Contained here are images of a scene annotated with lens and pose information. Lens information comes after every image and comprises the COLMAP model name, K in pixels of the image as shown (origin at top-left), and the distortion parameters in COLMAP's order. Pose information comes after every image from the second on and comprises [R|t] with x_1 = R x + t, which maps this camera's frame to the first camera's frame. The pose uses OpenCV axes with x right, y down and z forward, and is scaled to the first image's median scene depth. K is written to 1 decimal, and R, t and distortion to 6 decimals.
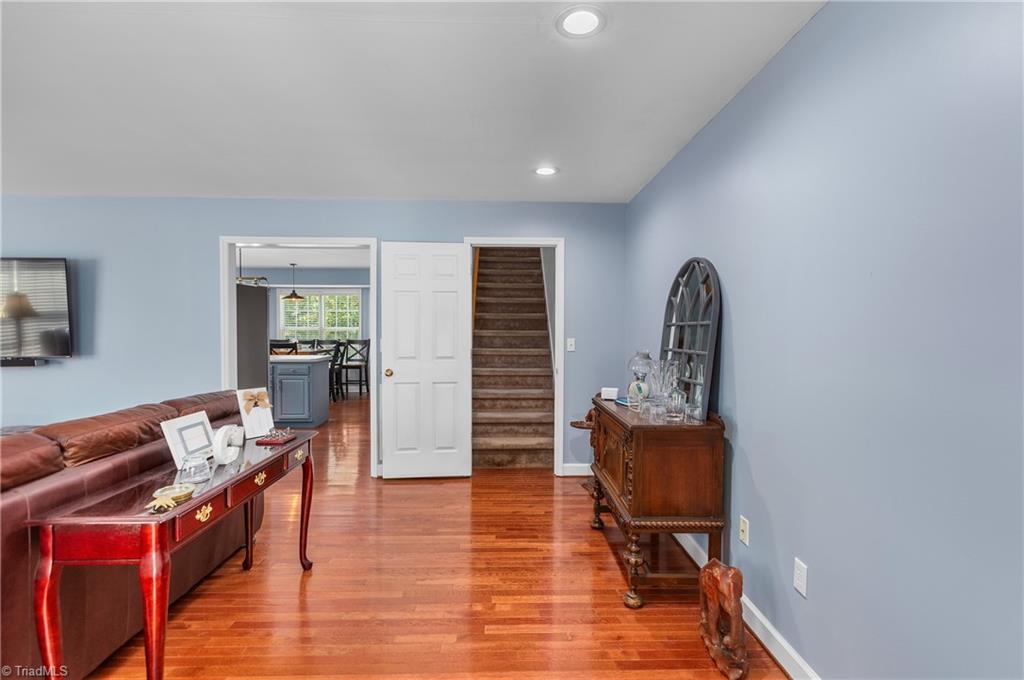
lens RADIAL K [[461.5, 0, 517.6], [0, 461.5, 341.1], [0, 0, 1]] dist [-0.000090, 0.000030]
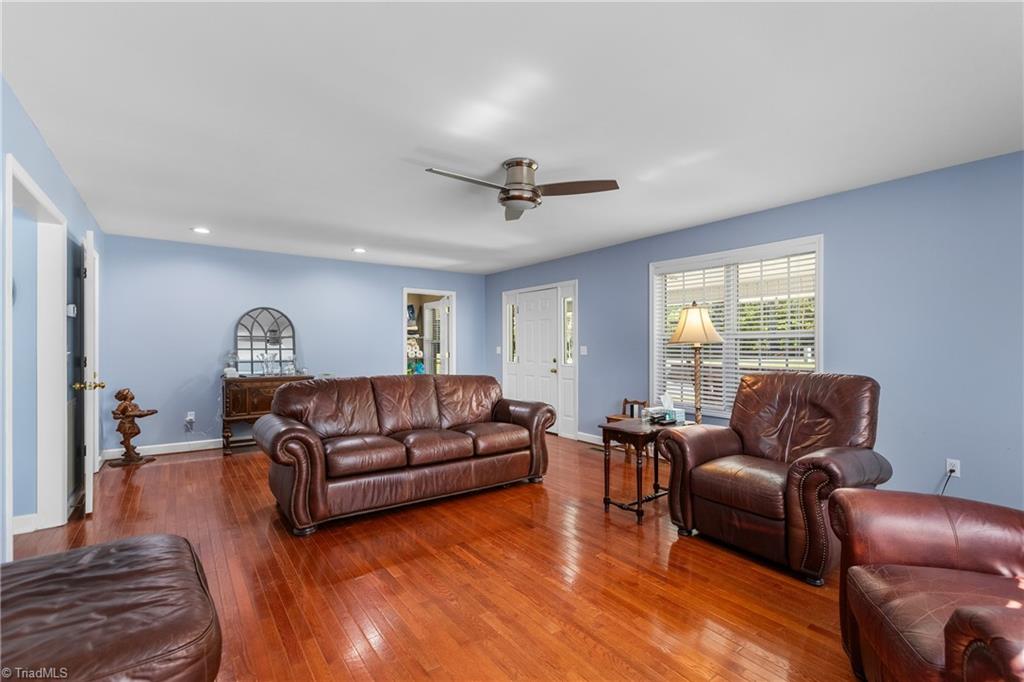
lens RADIAL K [[461.5, 0, 517.6], [0, 461.5, 342.1], [0, 0, 1]] dist [-0.000090, 0.000030]
pose [[-0.564769, 0.001843, 0.825247, -1.389444], [0.021146, 0.999701, 0.012239, -0.007223], [-0.824978, 0.024363, -0.564640, 0.811586]]
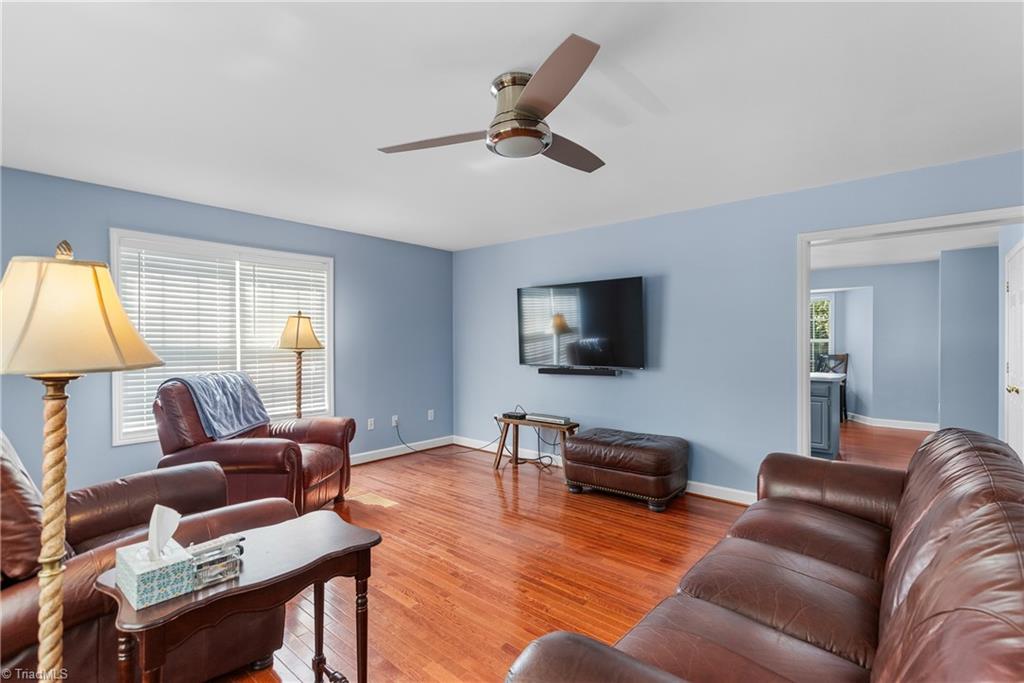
lens RADIAL K [[461.5, 0, 517.6], [0, 461.5, 342.6], [0, 0, 1]] dist [-0.000090, 0.000030]
pose [[0.743775, -0.003884, -0.668418, -0.442357], [-0.010622, 0.999788, -0.017630, -0.004275], [0.668345, 0.020213, 0.743577, 0.012319]]
